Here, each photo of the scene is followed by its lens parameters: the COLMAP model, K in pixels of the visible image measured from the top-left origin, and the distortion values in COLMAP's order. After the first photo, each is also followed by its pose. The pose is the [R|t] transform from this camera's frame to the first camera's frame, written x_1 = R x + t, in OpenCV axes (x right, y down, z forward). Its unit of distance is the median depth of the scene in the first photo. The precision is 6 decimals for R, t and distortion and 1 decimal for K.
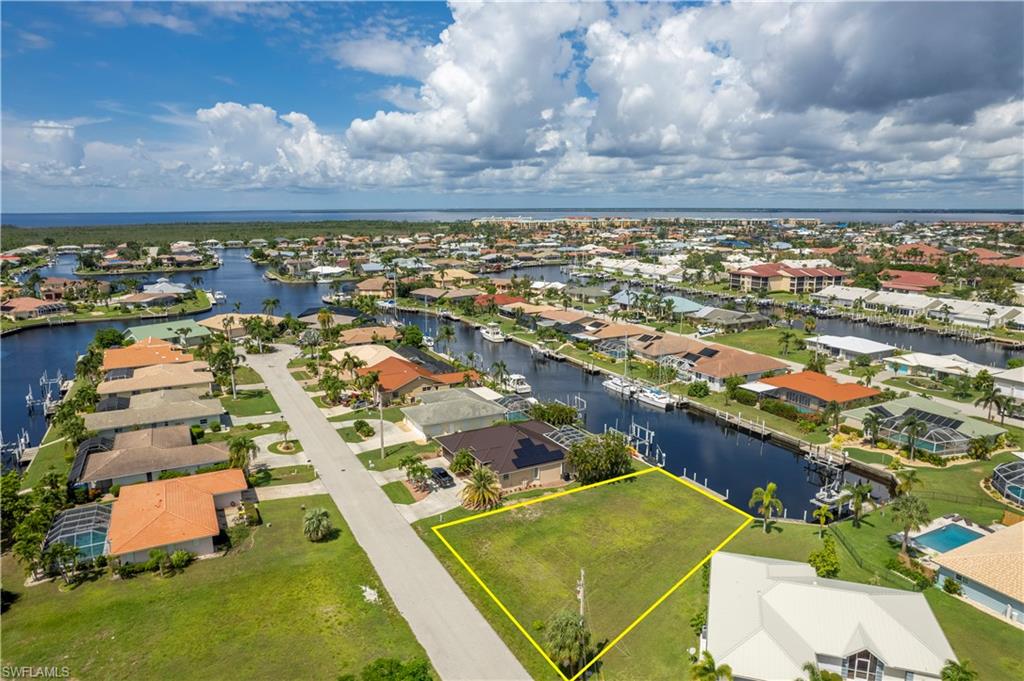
lens RADIAL K [[664.3, 0, 508.8], [0, 664.3, 335.0], [0, 0, 1]] dist [-0.077512, 0.065789]
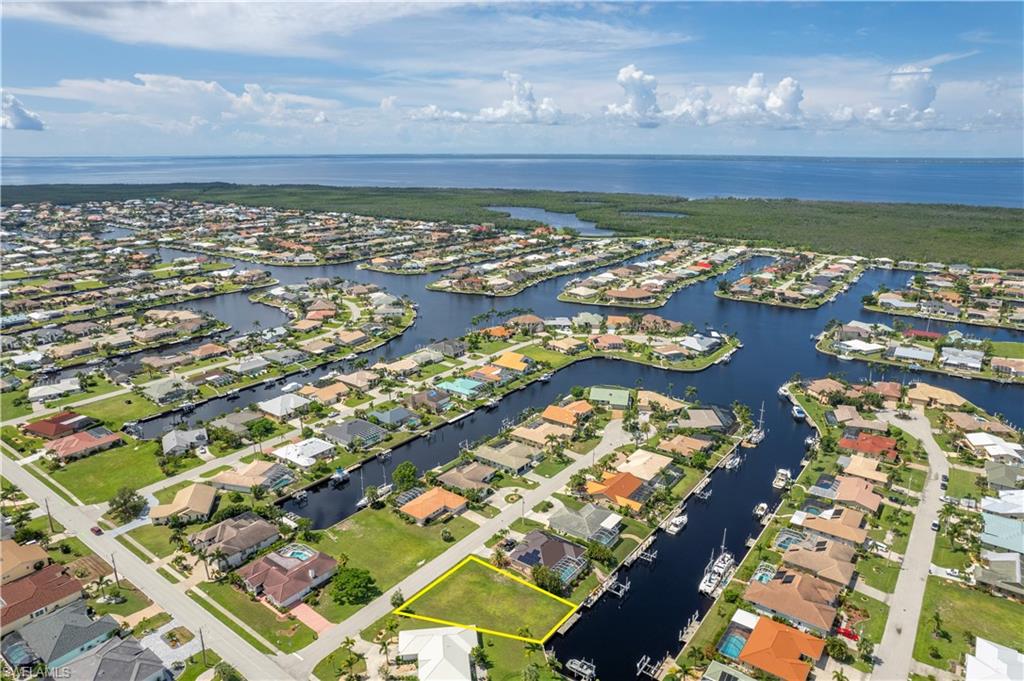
lens RADIAL K [[660.0, 0, 509.4], [0, 660.0, 338.7], [0, 0, 1]] dist [-0.076540, 0.066199]
pose [[0.434337, 0.254148, -0.864153, 0.647440], [-0.174175, 0.964960, 0.196252, -0.352864], [0.883750, 0.065274, 0.463384, -0.023478]]
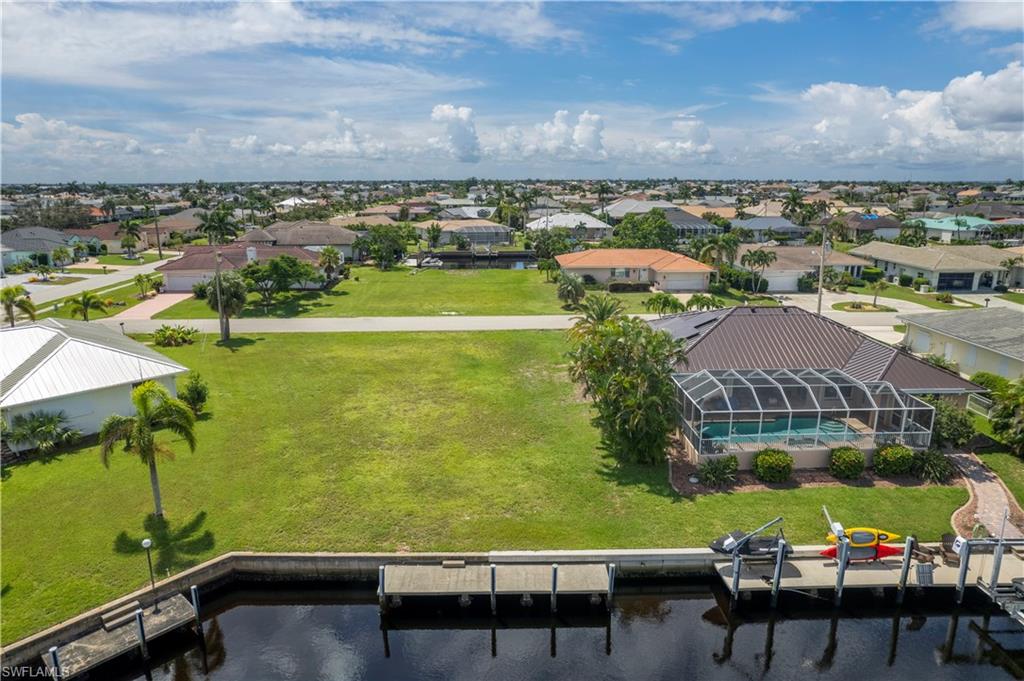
lens RADIAL K [[660.0, 0, 509.4], [0, 660.0, 338.7], [0, 0, 1]] dist [-0.076540, 0.066199]
pose [[-0.438600, 0.219339, -0.871504, 0.204478], [-0.165220, 0.933548, 0.318104, 0.019791], [0.883364, 0.283510, -0.373215, 0.432755]]
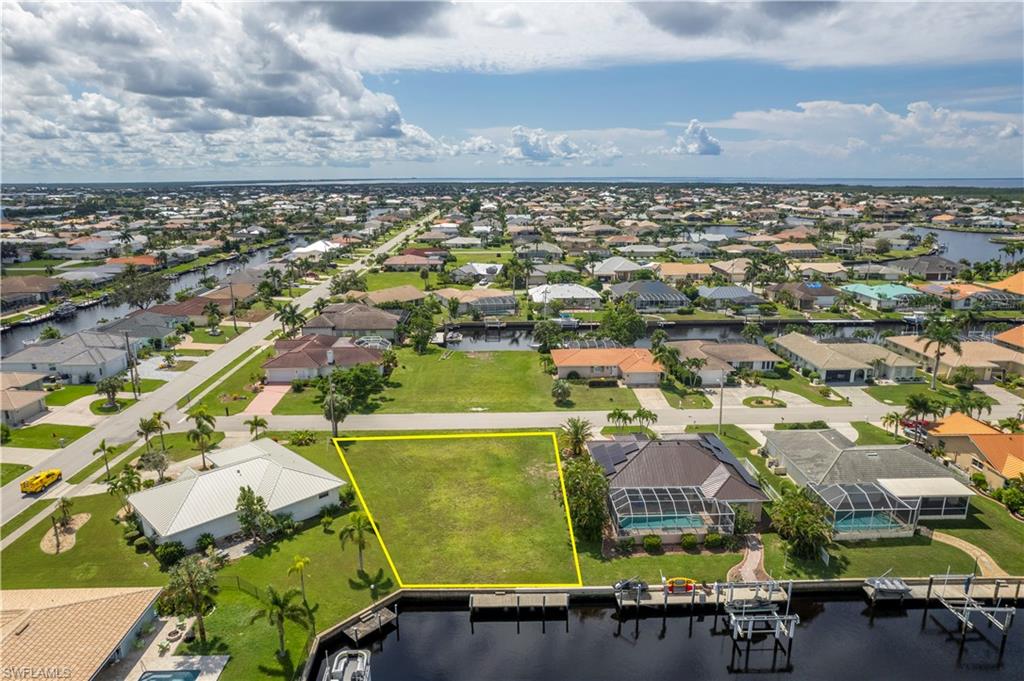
lens RADIAL K [[664.3, 0, 508.8], [0, 664.3, 335.0], [0, 0, 1]] dist [-0.077512, 0.065789]
pose [[-0.440114, 0.217727, -0.871145, 0.321730], [-0.162764, 0.934743, 0.315853, -0.084722], [0.883067, 0.280802, -0.375956, 0.465197]]
